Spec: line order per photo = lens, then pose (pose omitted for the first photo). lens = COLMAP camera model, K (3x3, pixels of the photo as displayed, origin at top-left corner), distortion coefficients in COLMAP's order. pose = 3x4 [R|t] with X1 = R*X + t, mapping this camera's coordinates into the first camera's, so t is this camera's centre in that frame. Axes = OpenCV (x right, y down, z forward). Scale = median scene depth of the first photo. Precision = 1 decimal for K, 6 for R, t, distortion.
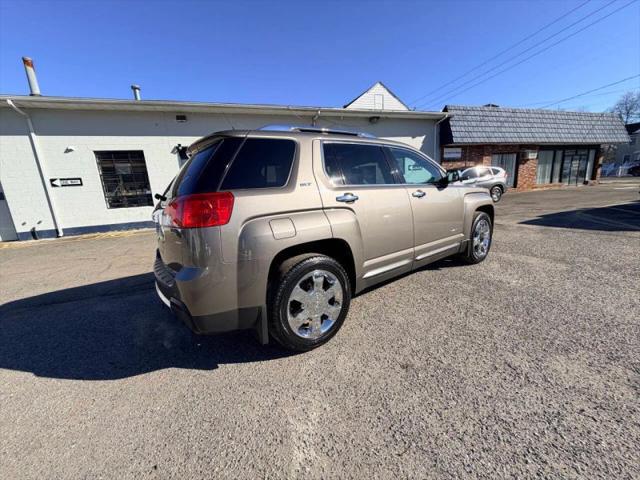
lens RADIAL K [[253.6, 0, 319.0], [0, 253.6, 240.3], [0, 0, 1]] dist [-0.001072, 0.000109]
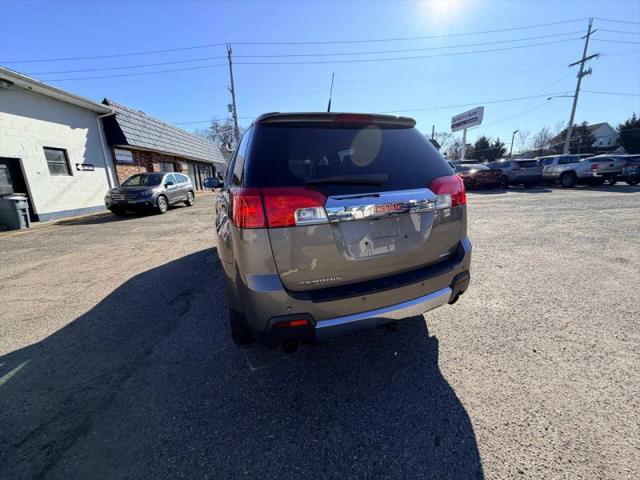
lens RADIAL K [[253.6, 0, 318.8], [0, 253.6, 240.0], [0, 0, 1]] dist [-0.001072, 0.000109]
pose [[0.265723, -0.179157, 0.947256, -0.306044], [0.213725, 0.969078, 0.123330, -0.028535], [-0.940060, 0.169681, 0.295796, 0.220153]]
